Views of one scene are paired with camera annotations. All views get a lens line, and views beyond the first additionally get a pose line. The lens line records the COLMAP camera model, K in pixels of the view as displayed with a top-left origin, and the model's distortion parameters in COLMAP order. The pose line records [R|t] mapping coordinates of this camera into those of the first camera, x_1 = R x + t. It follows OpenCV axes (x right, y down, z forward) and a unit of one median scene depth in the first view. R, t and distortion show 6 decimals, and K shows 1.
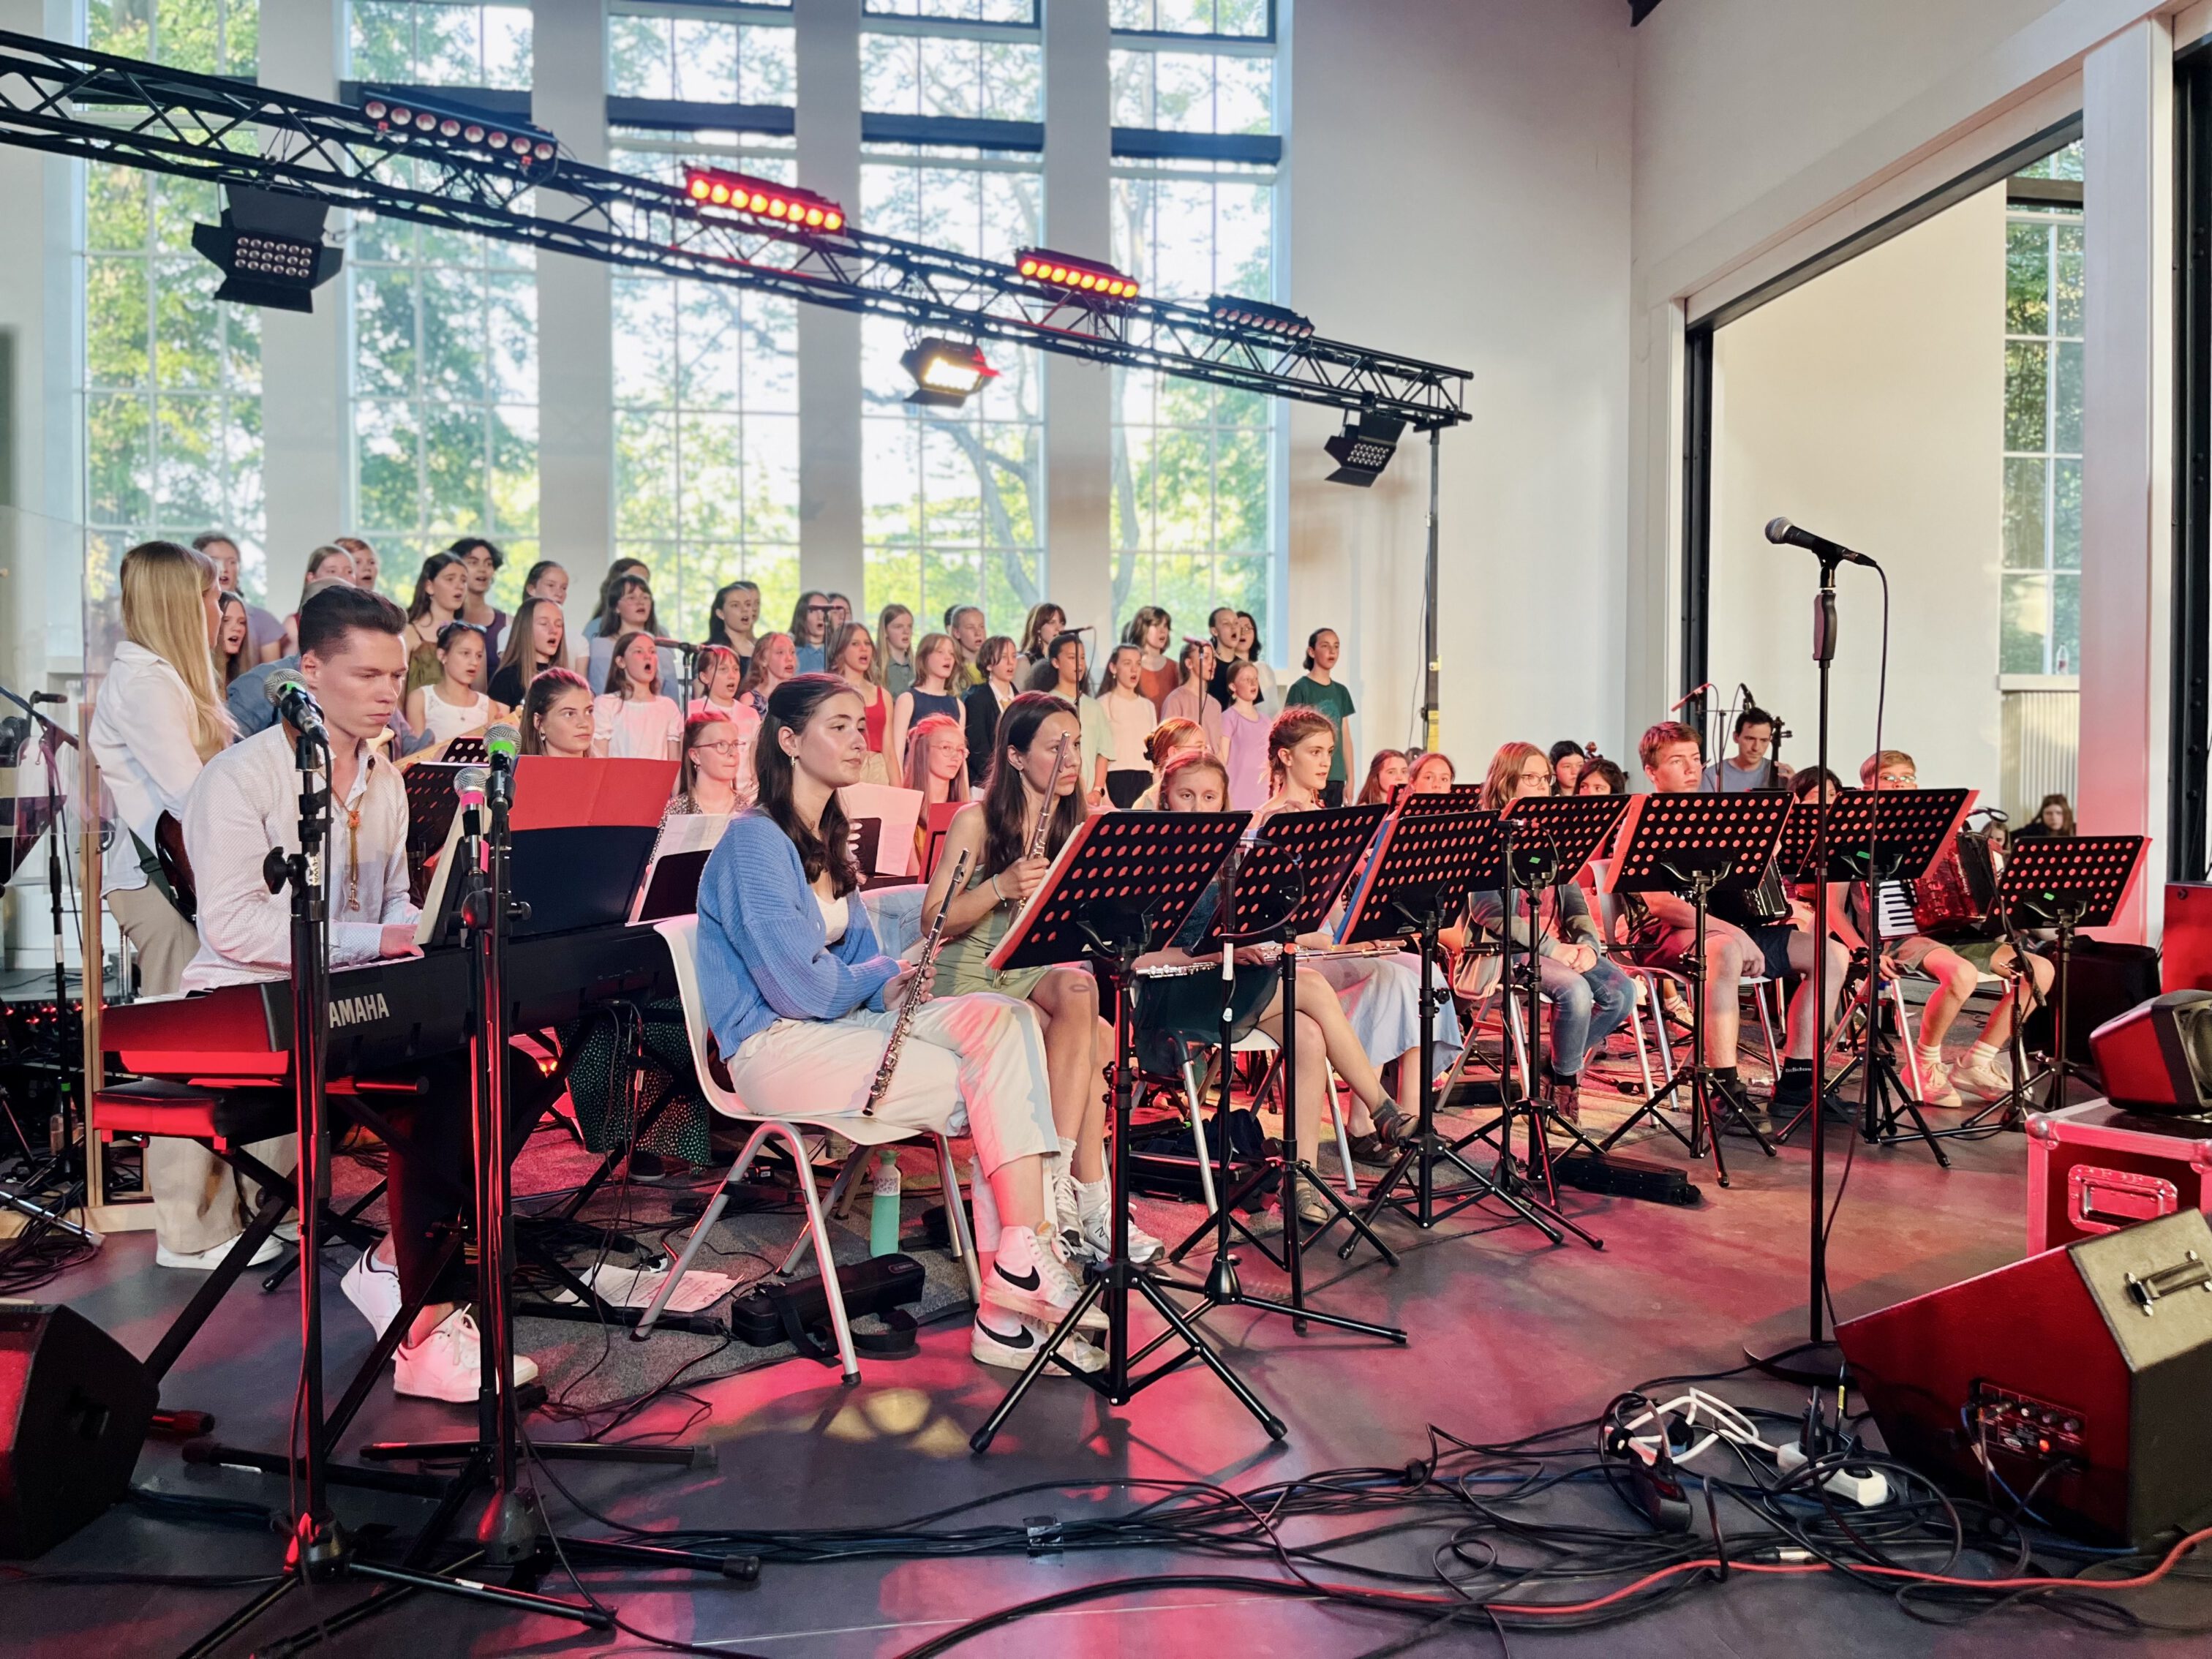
lens RADIAL K [[1670.7, 0, 1094.6], [0, 1670.7, 827.6], [0, 0, 1]] dist [0.032683, -0.040751]
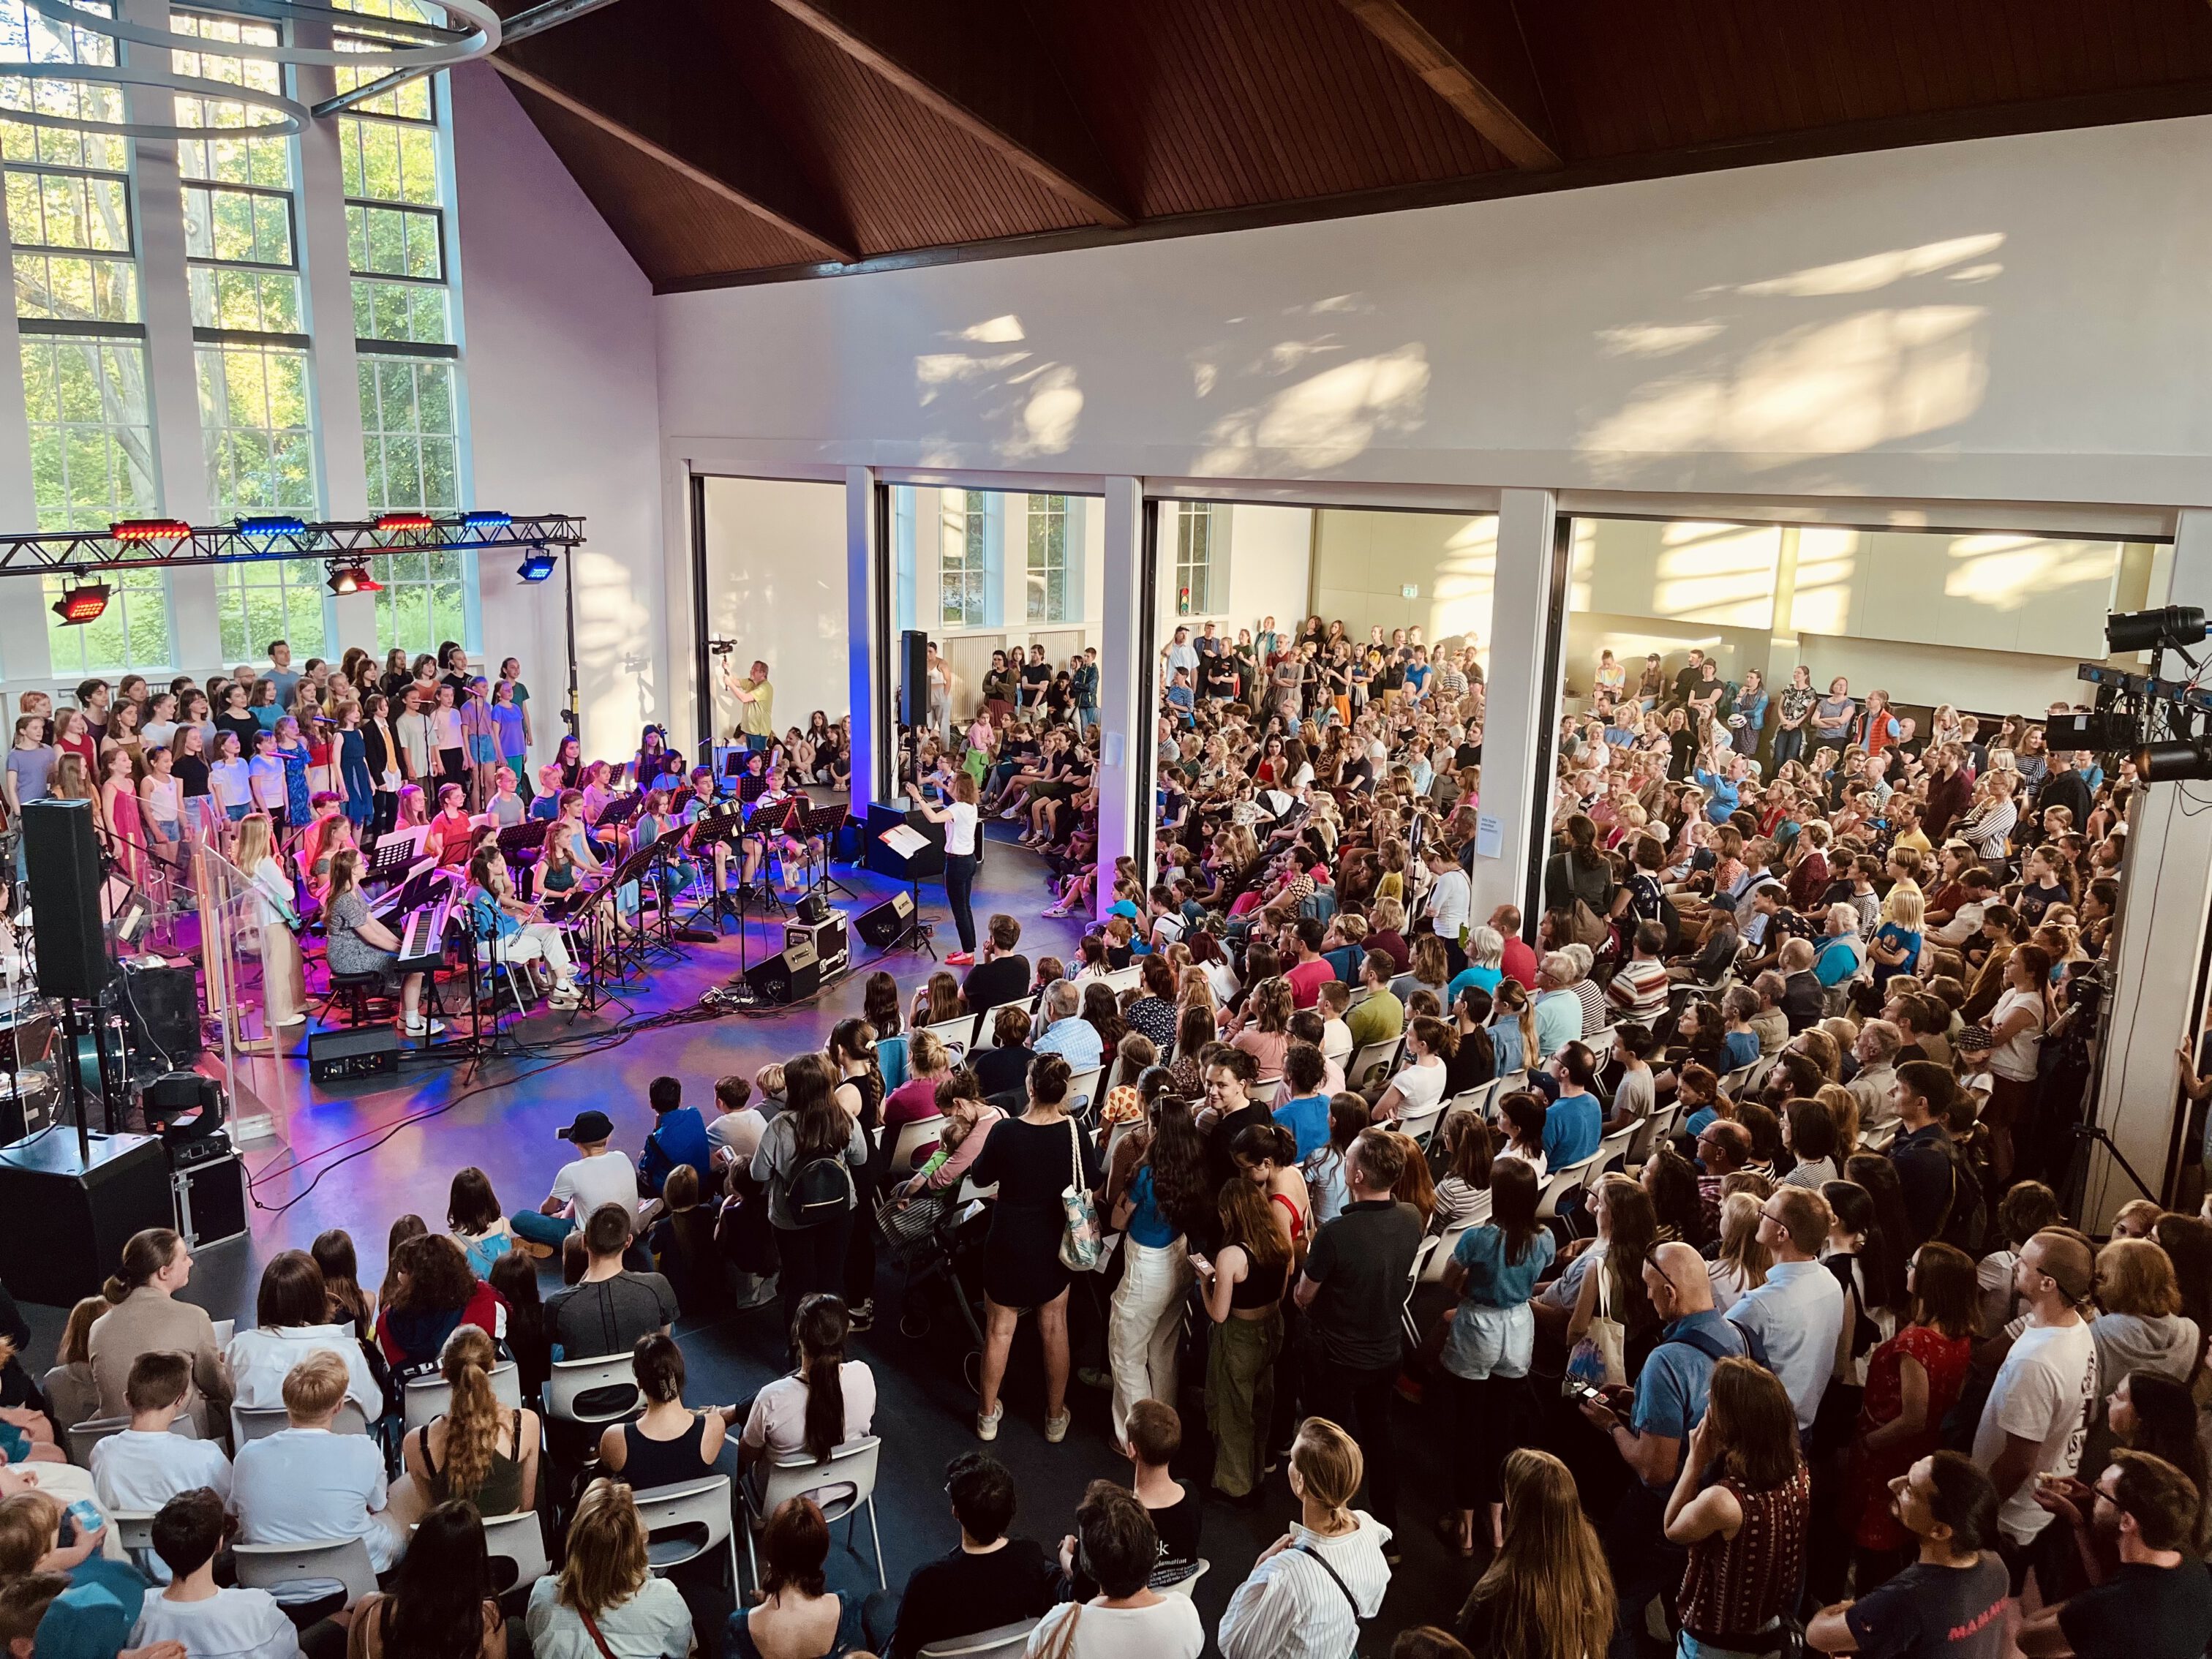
lens RADIAL K [[1670.7, 0, 1075.7], [0, 1670.7, 847.2], [0, 0, 1]] dist [0.032683, -0.040751]
pose [[0.844286, -0.103536, 0.525795, -0.379247], [-0.007236, 0.978867, 0.204372, -0.317506], [-0.535843, -0.176353, 0.825694, -1.038604]]
